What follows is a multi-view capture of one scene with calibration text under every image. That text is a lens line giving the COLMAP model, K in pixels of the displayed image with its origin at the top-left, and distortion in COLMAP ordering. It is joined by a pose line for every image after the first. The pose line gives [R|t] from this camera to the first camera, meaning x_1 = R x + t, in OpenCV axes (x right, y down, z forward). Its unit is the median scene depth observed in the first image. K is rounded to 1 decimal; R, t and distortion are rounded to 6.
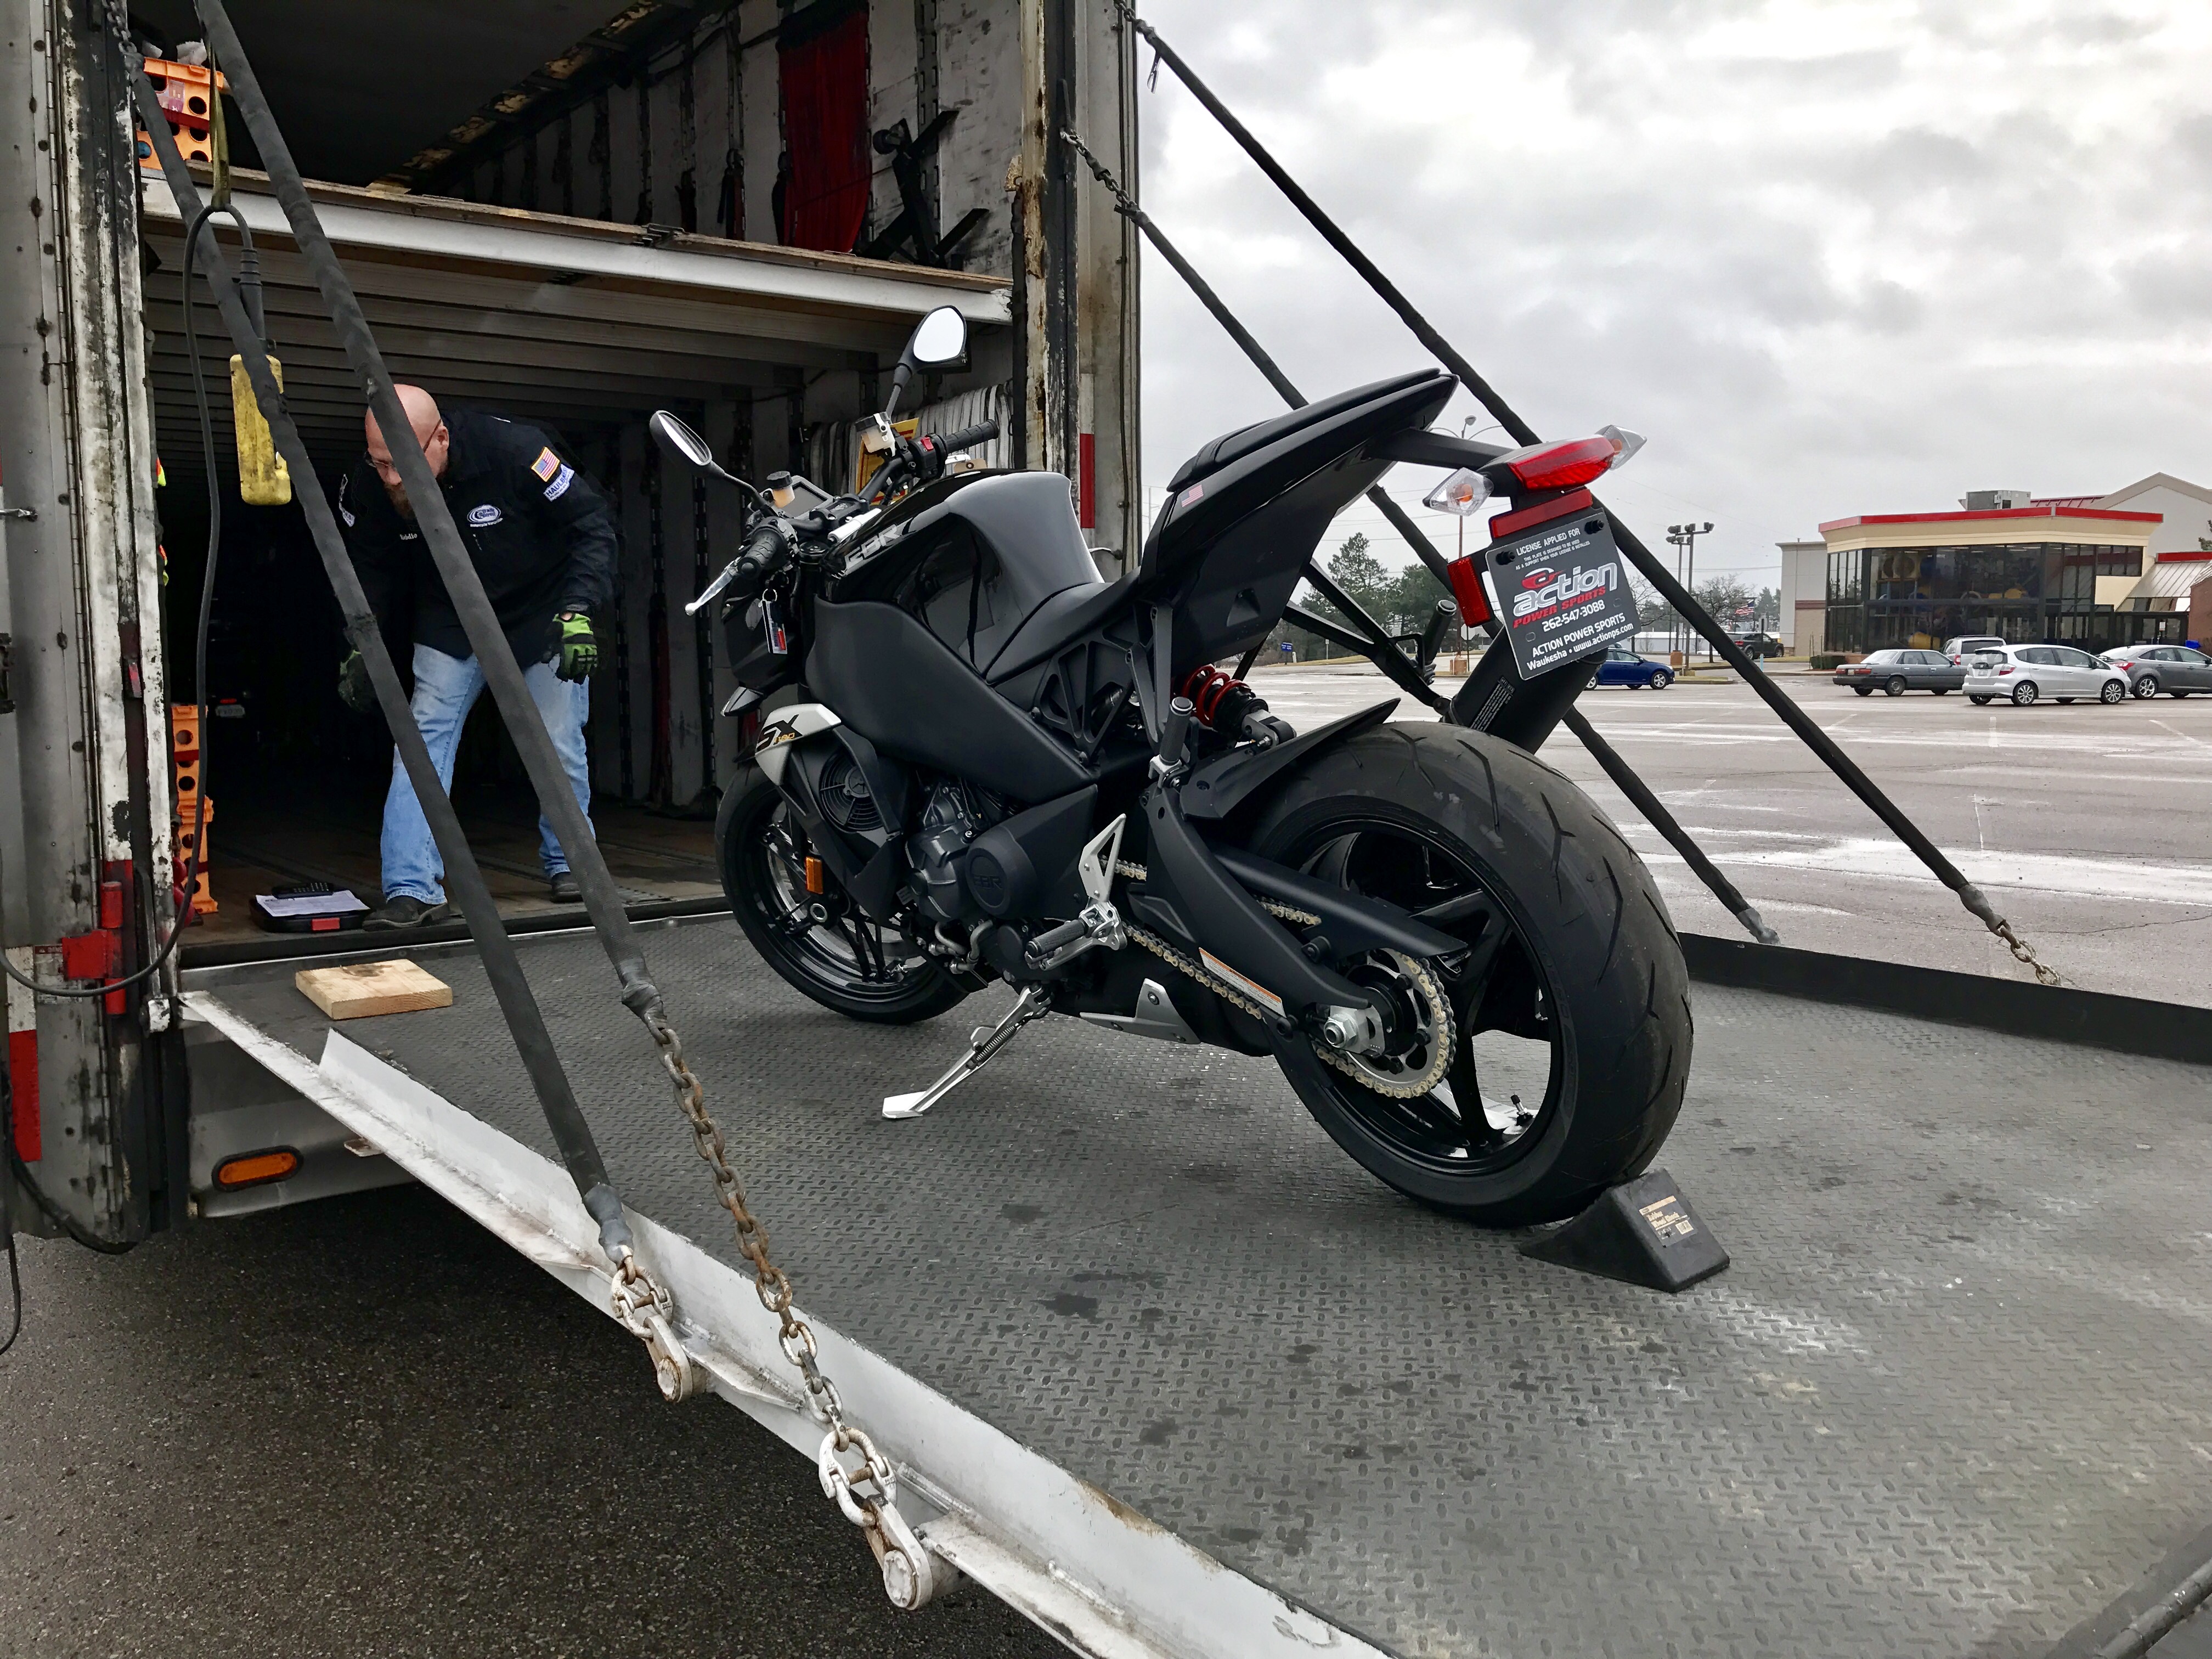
lens RADIAL K [[1839.7, 0, 1102.3], [0, 1839.7, 817.2], [0, 0, 1]] dist [0.023252, -0.010463]
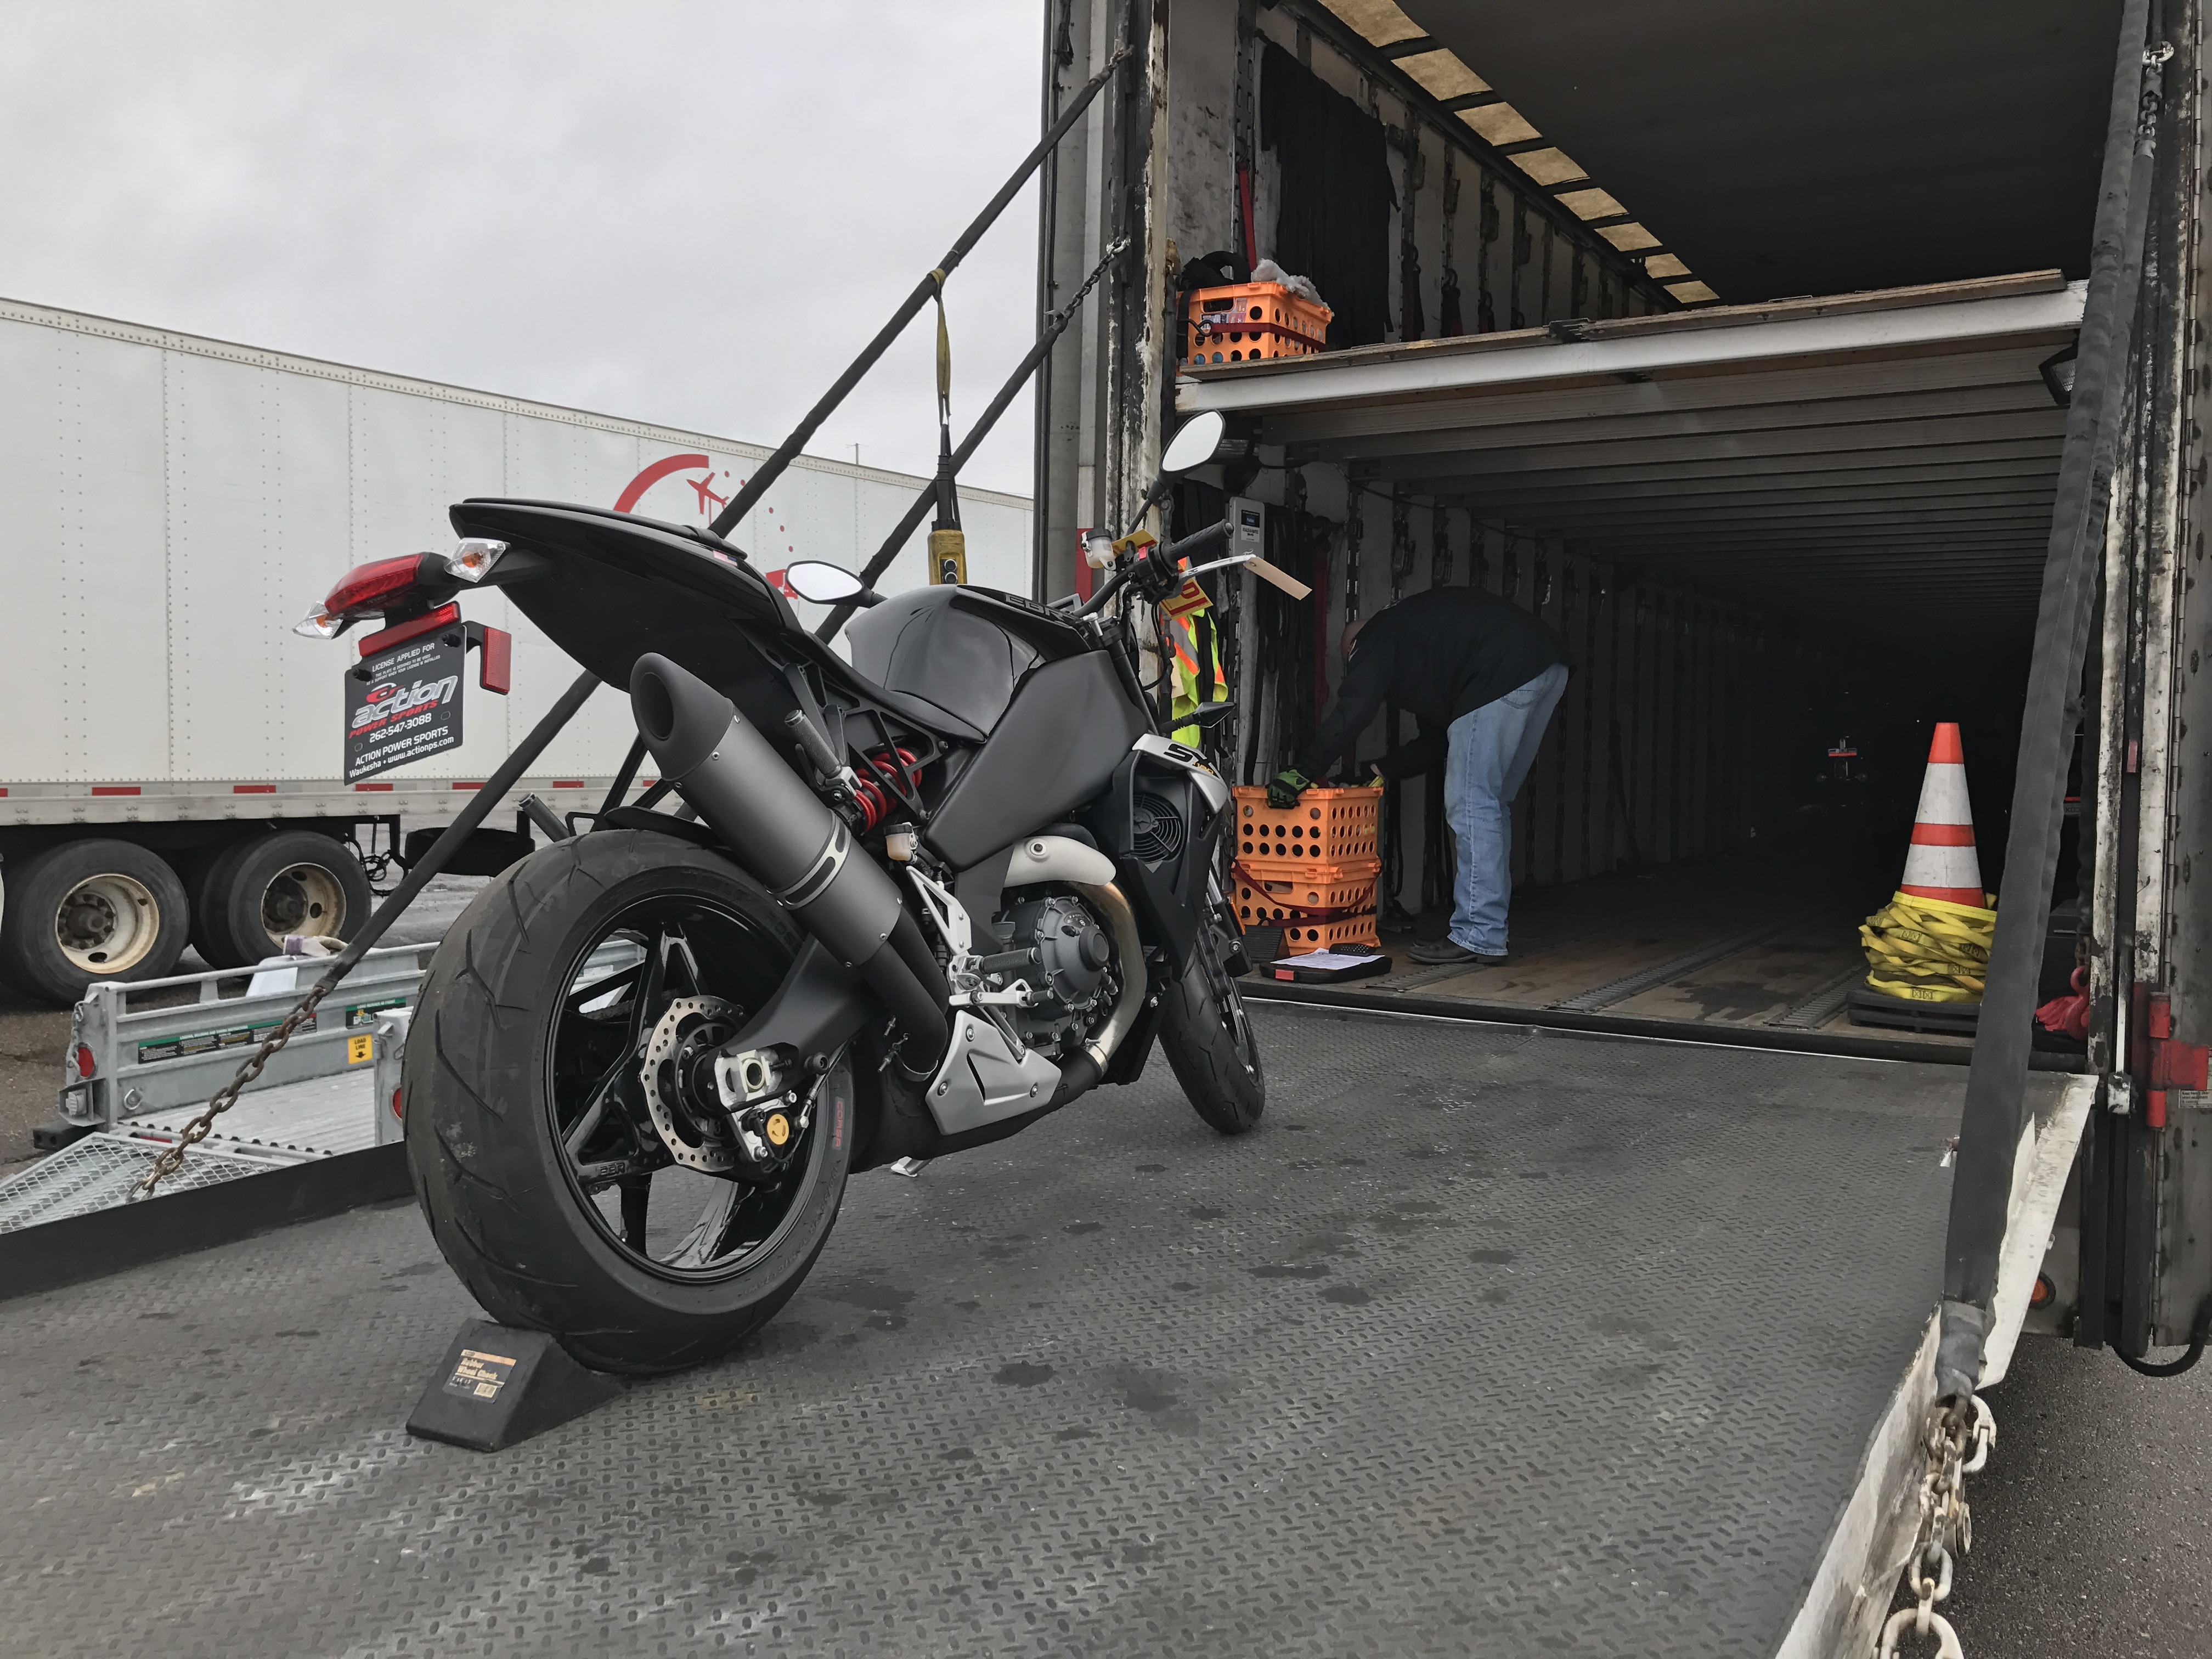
lens RADIAL K [[1839.7, 0, 1102.3], [0, 1839.7, 817.2], [0, 0, 1]] dist [0.023252, -0.010463]
pose [[0.338691, 0.058059, -0.939104, 0.442261], [-0.103221, 0.994363, 0.024249, -0.040706], [0.935218, 0.088723, 0.342775, 0.330168]]
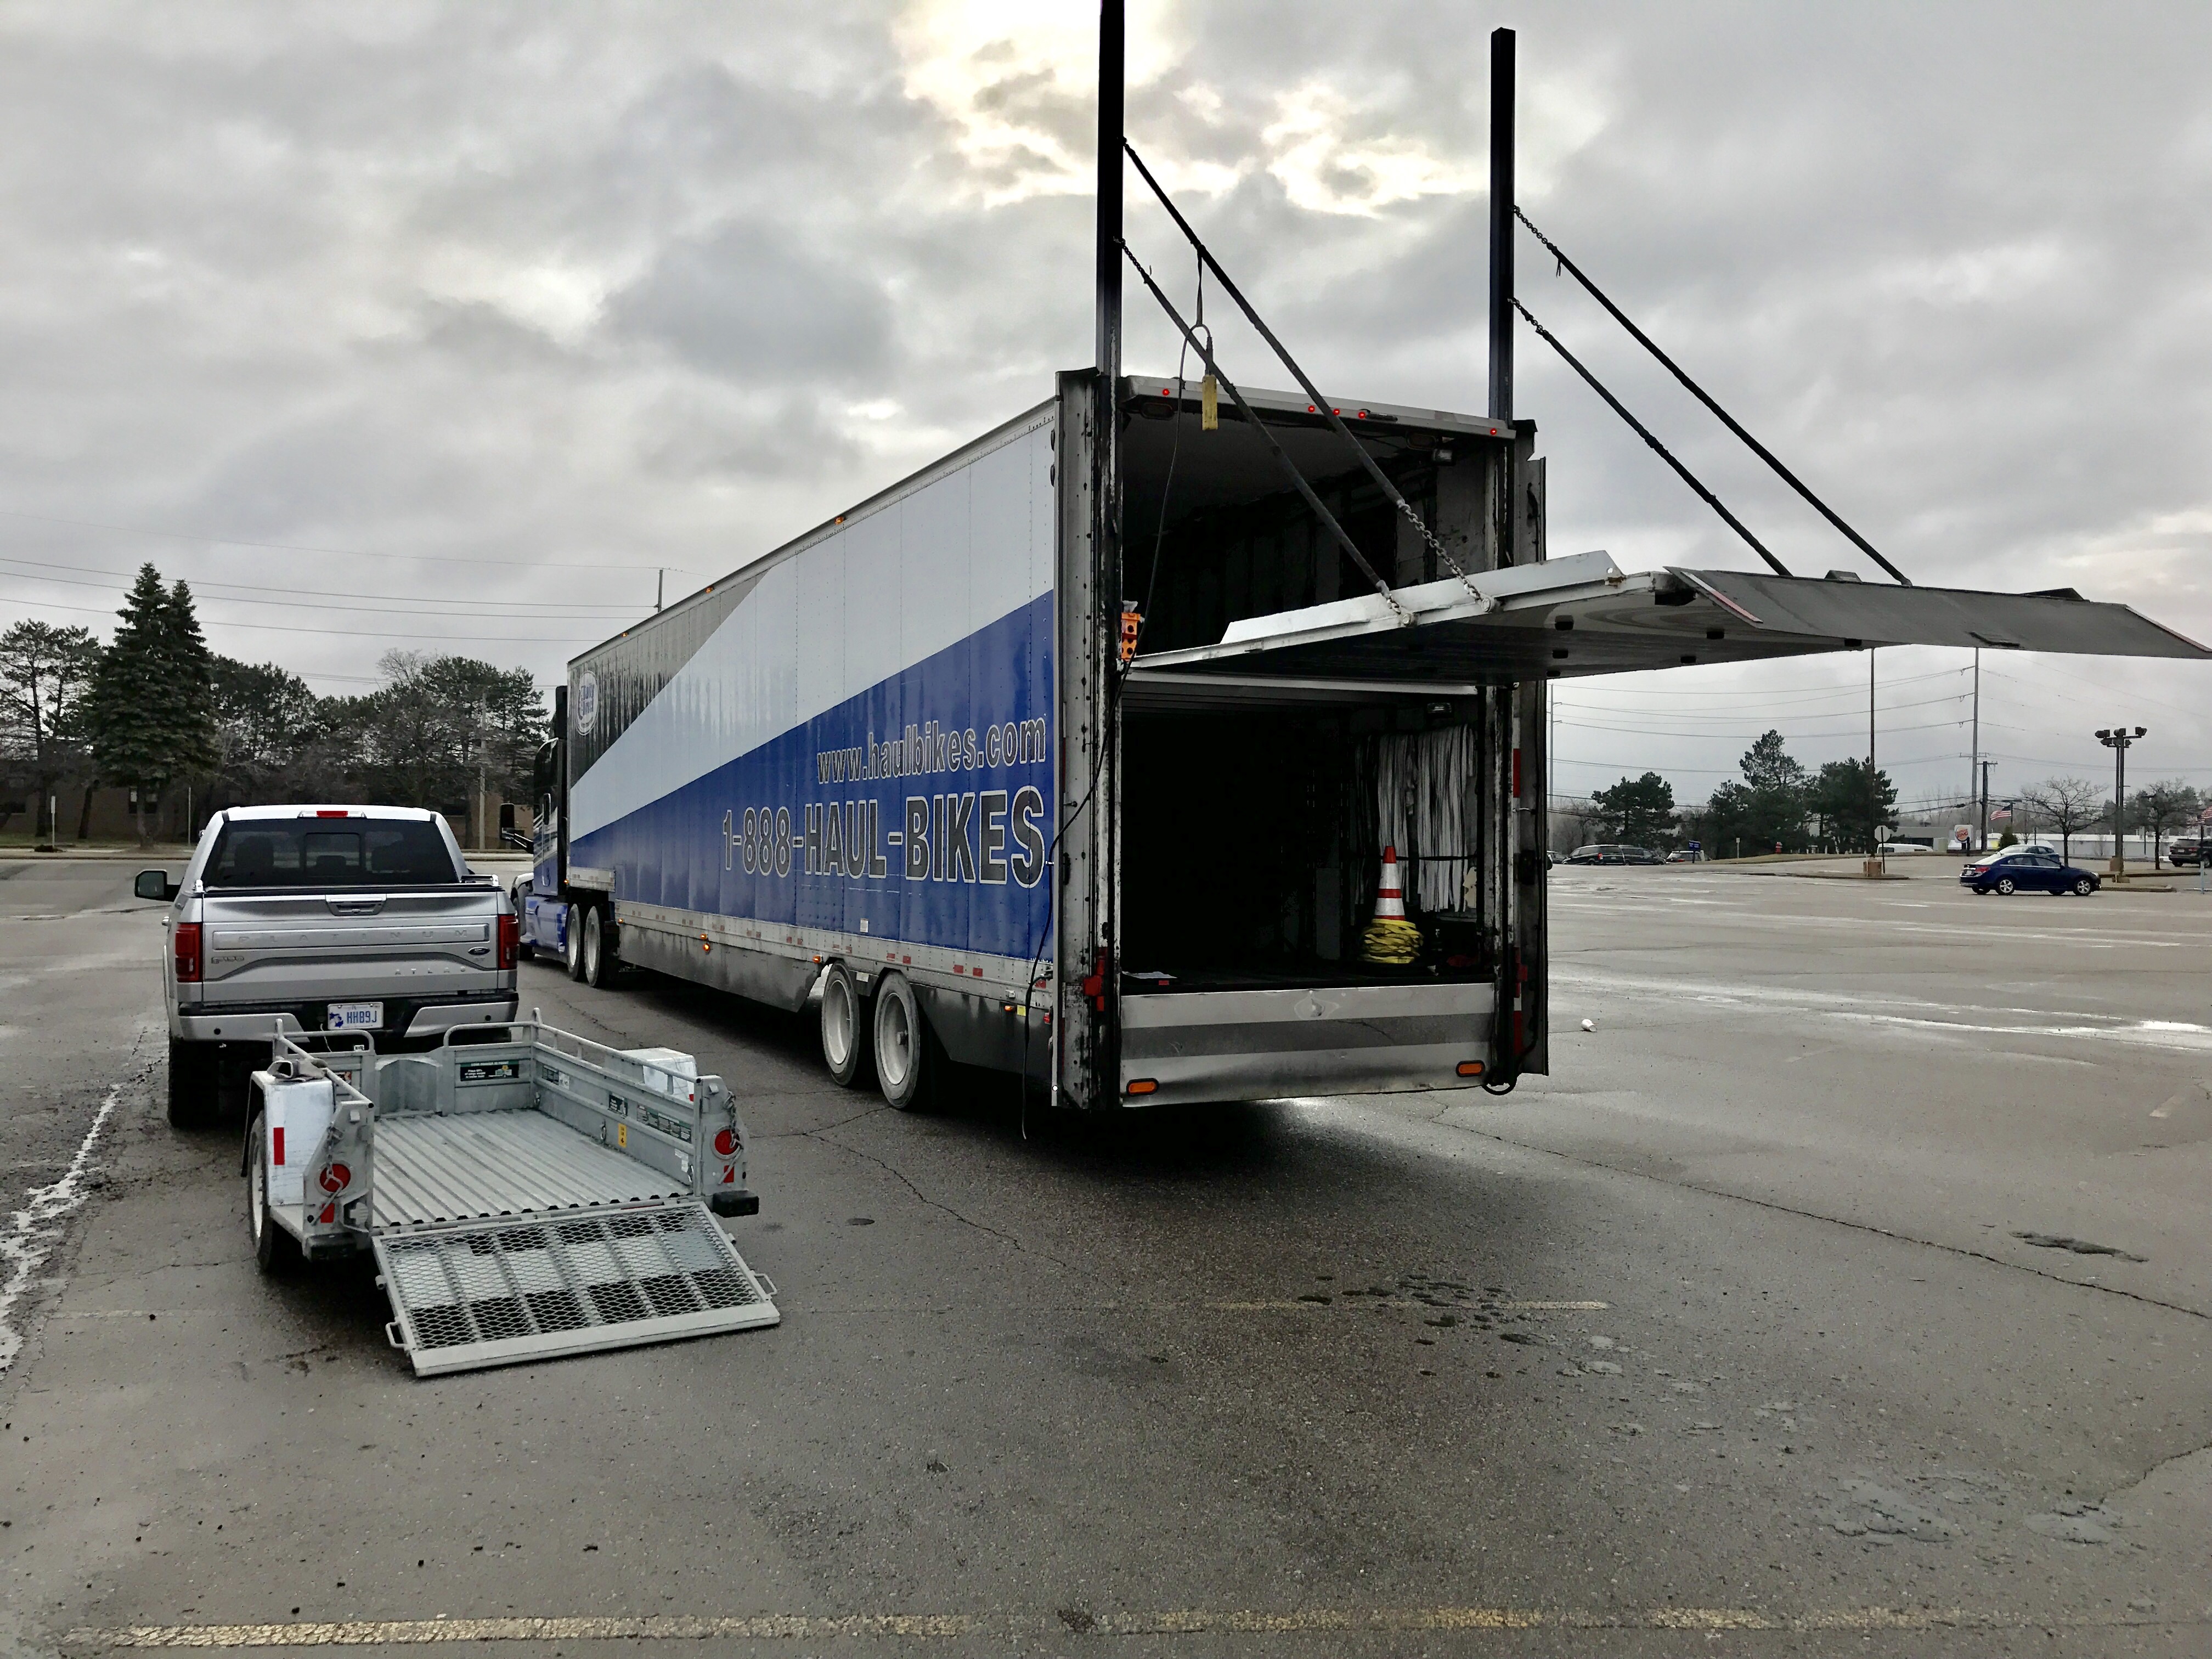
lens RADIAL K [[1839.7, 0, 1102.3], [0, 1839.7, 817.2], [0, 0, 1]] dist [0.023252, -0.010463]
pose [[0.976999, 0.008109, -0.213089, -0.015995], [-0.030451, 0.994341, -0.101776, 0.060365], [0.211058, 0.105924, 0.971717, -0.820039]]
